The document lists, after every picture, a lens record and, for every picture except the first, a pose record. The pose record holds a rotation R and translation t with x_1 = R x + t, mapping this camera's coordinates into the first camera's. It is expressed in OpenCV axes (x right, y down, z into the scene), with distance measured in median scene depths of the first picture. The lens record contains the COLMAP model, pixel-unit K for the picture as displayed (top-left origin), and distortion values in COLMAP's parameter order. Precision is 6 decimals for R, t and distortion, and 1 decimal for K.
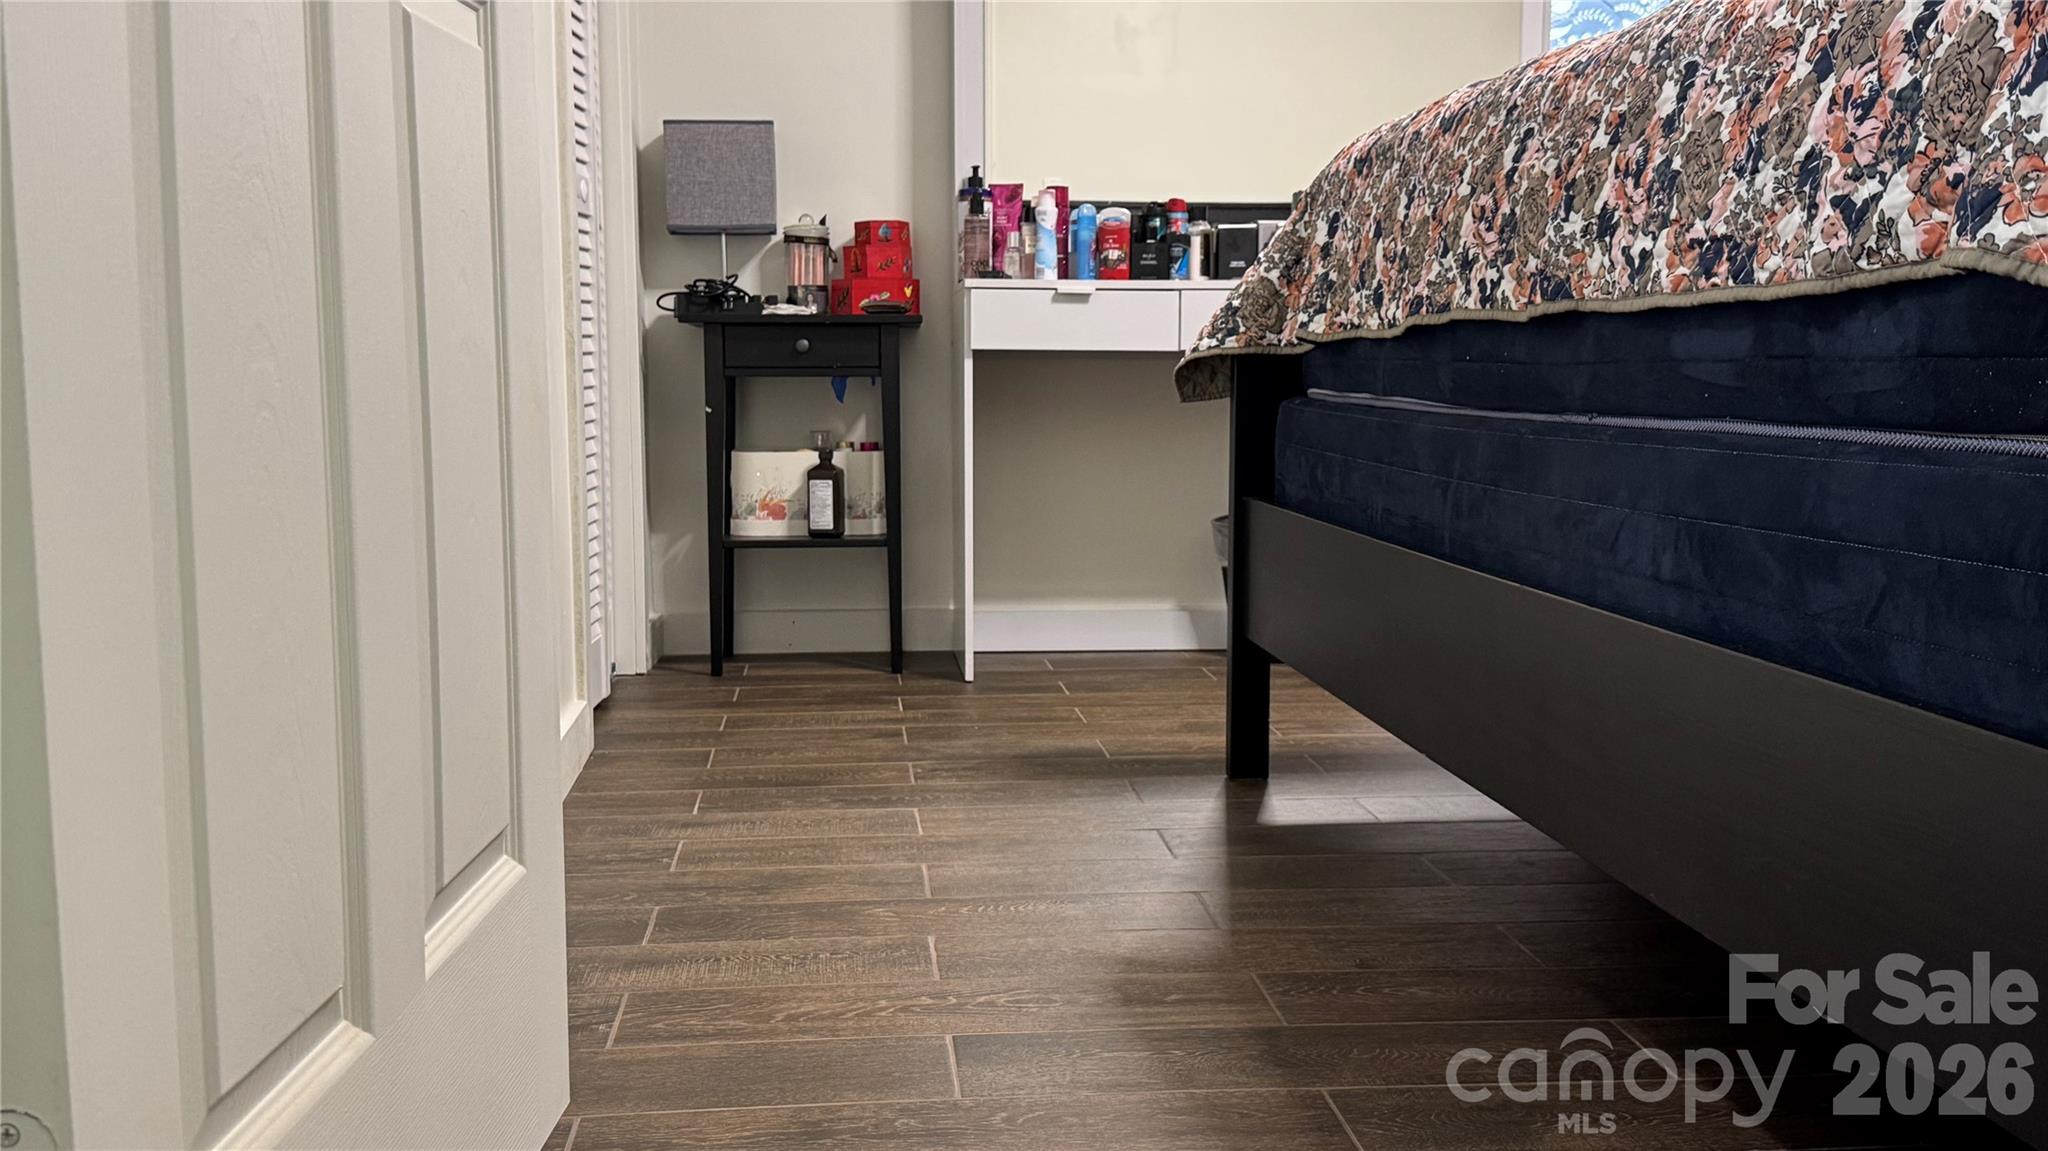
lens RADIAL K [[2020.6, 0, 1022.6], [0, 2020.6, 584.1], [0, 0, 1]] dist [0.206273, -0.485236]
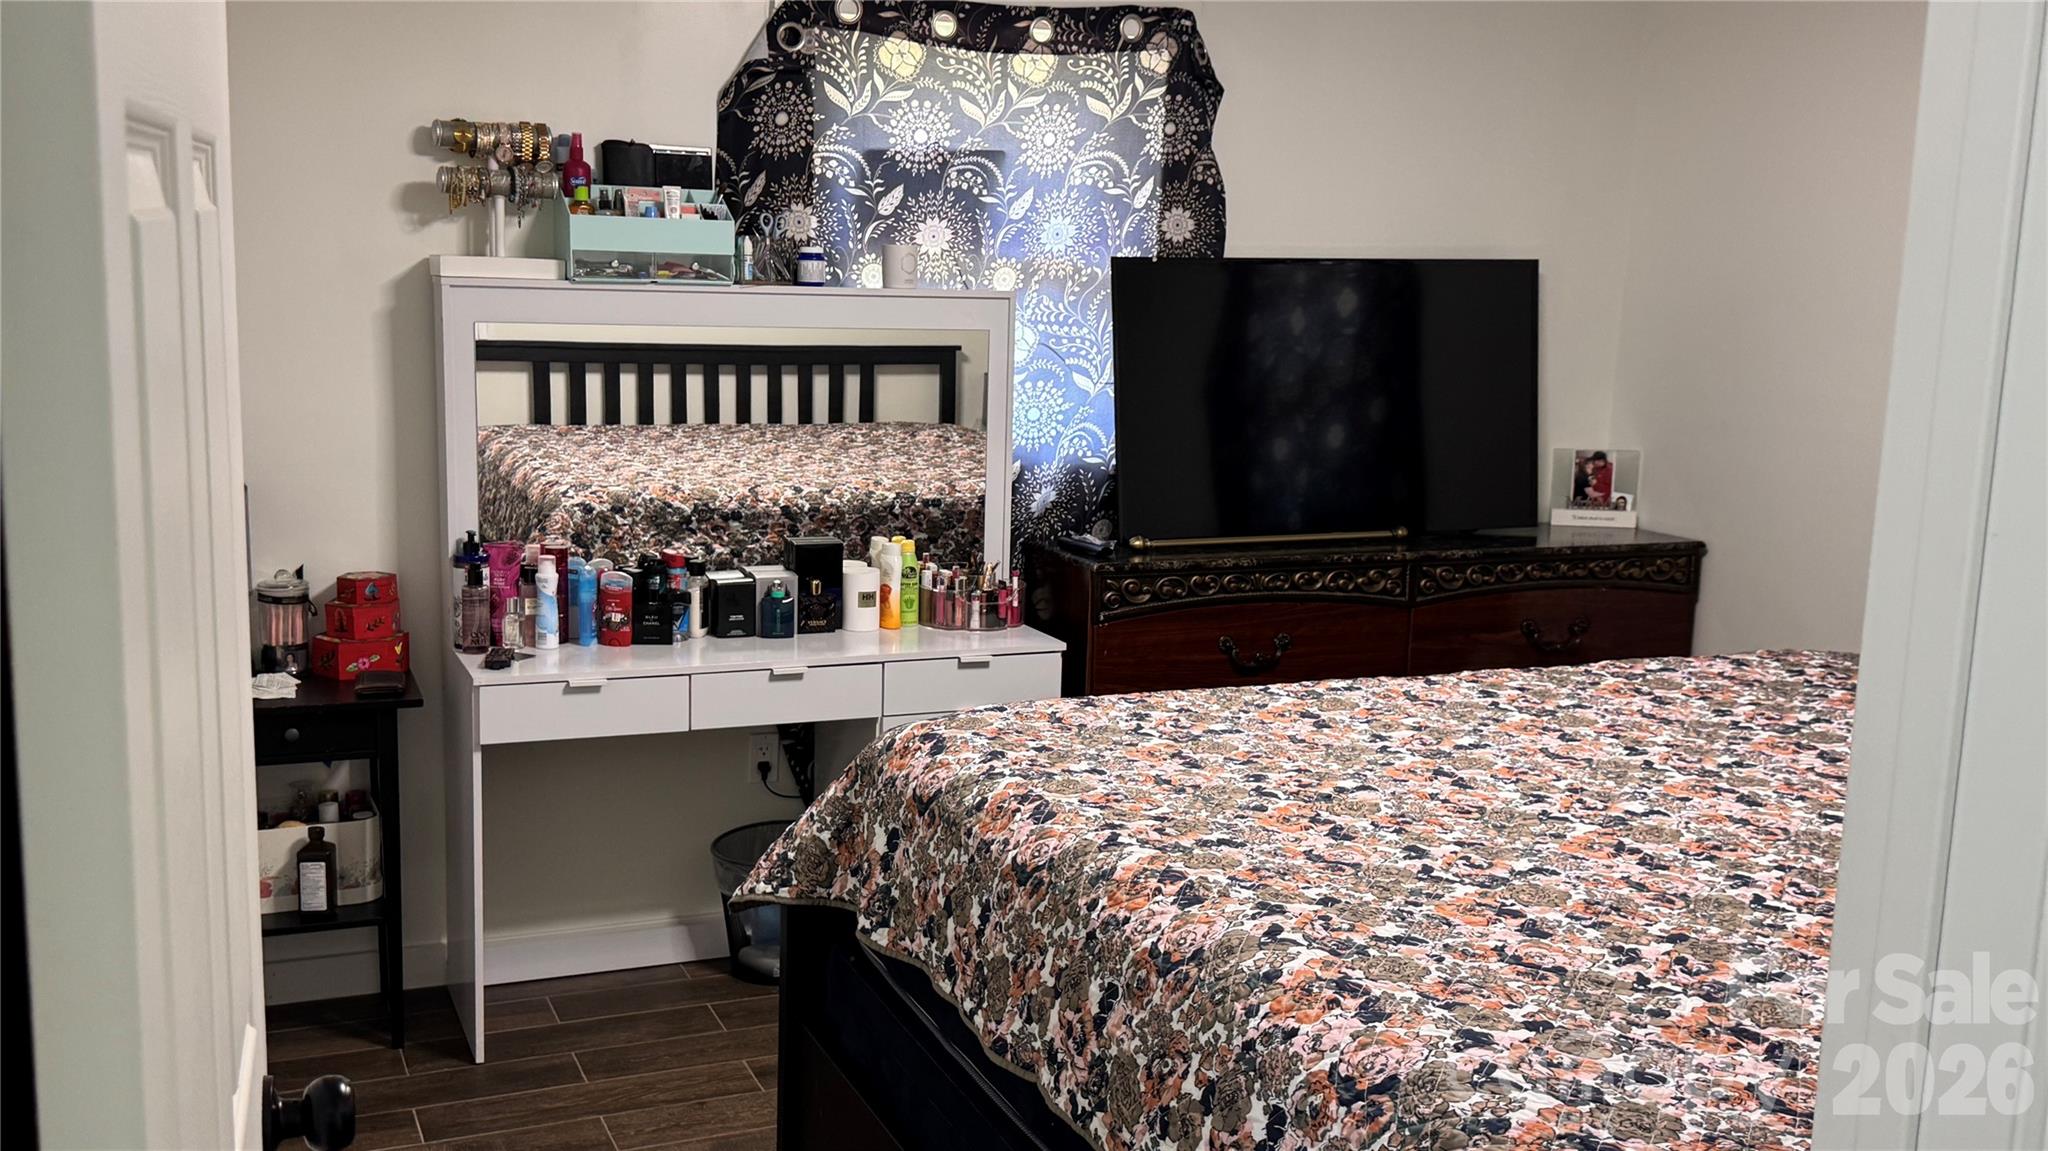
lens RADIAL K [[2020.6, 0, 1022.6], [0, 2020.6, 584.1], [0, 0, 1]] dist [0.206273, -0.485236]
pose [[0.953230, -0.026353, 0.301094, -0.102104], [0.006677, 0.997785, 0.066191, -0.367619], [-0.302171, -0.061085, 0.951294, -0.052251]]
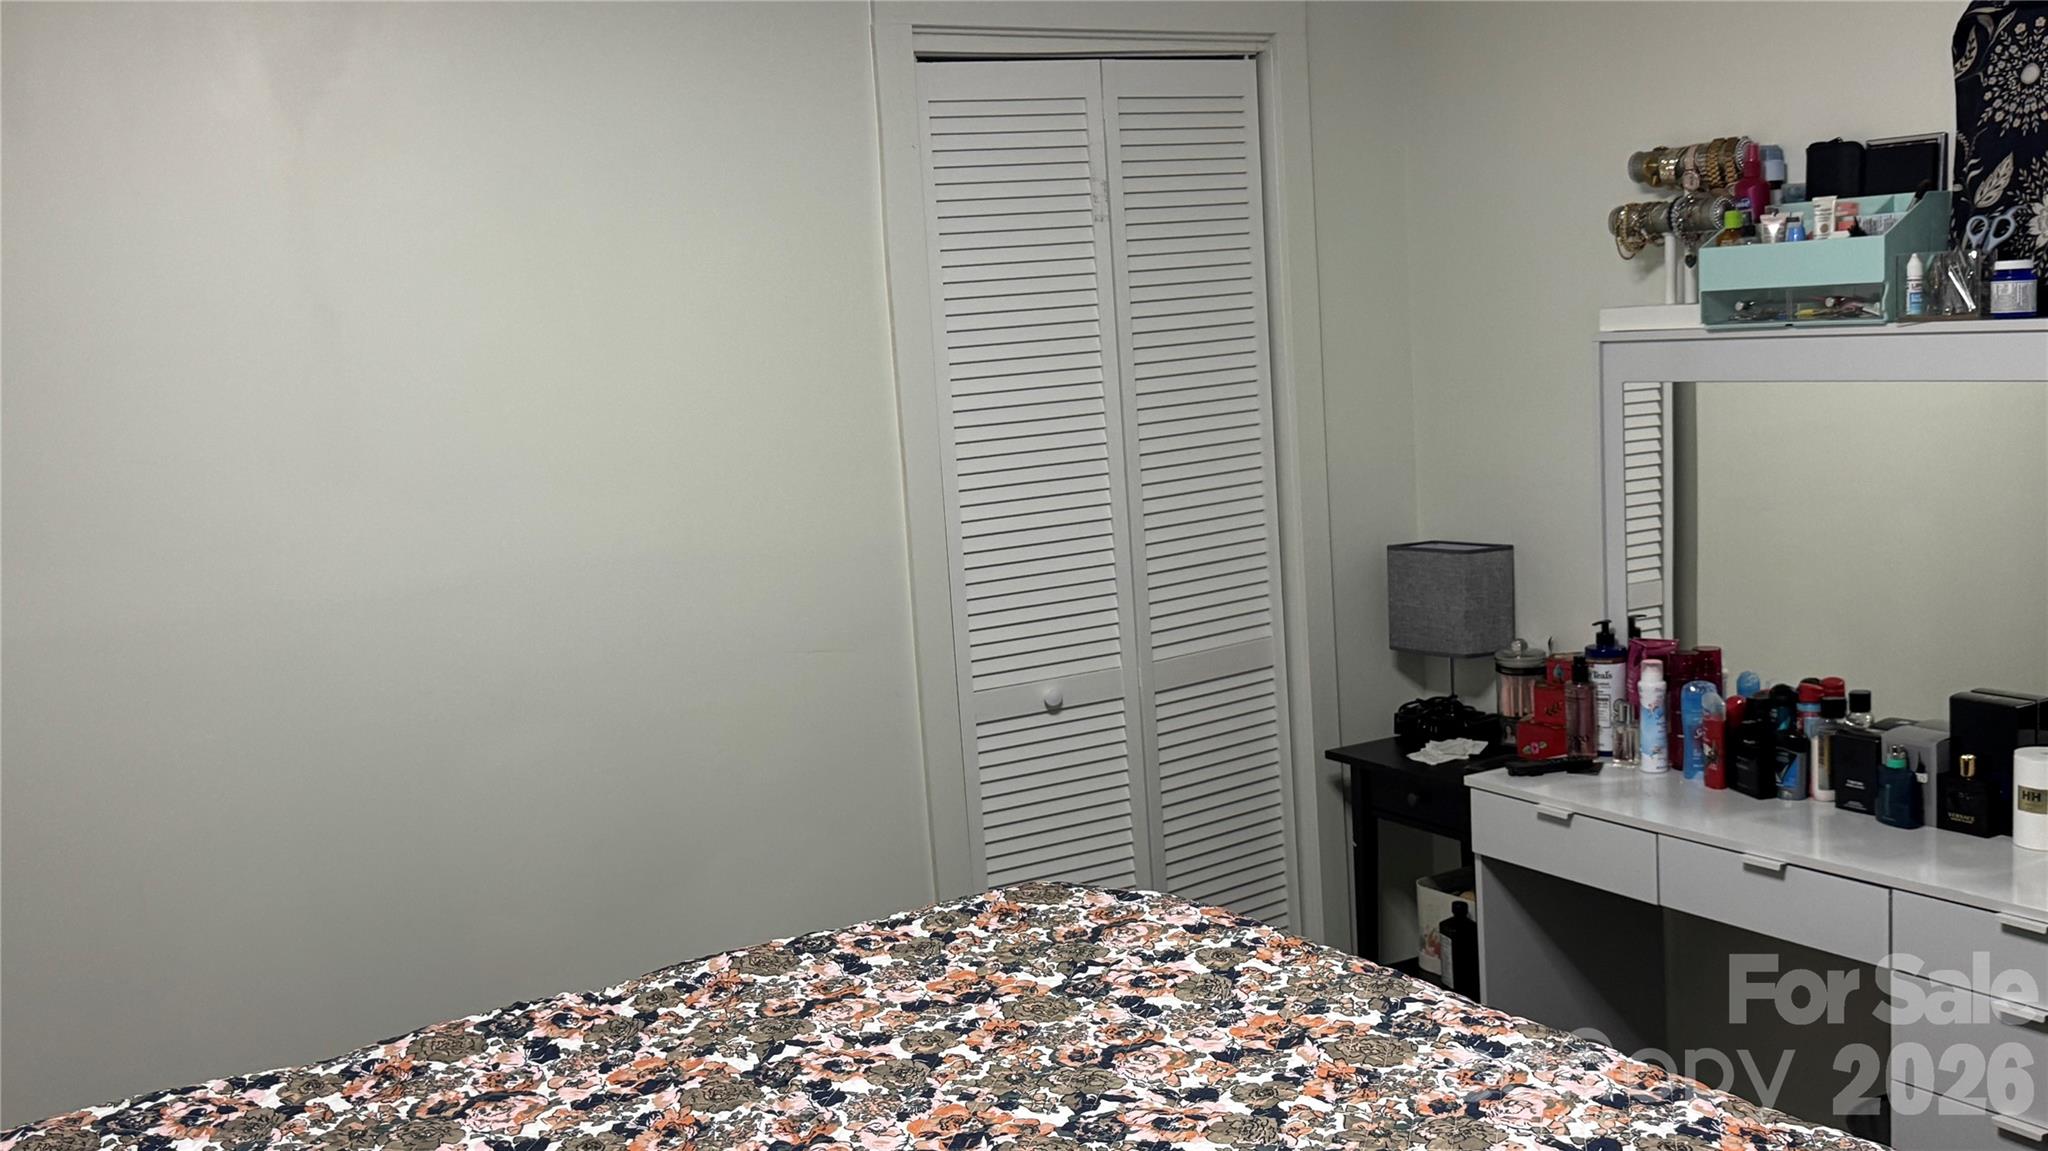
lens RADIAL K [[2020.1, 0, 1012.0], [0, 2020.1, 585.6], [0, 0, 1]] dist [0.199130, -0.429811]
pose [[0.436579, 0.093053, -0.894841, 0.977689], [-0.033160, 0.995625, 0.087355, -0.434626], [0.899055, -0.008465, 0.437754, 0.586426]]
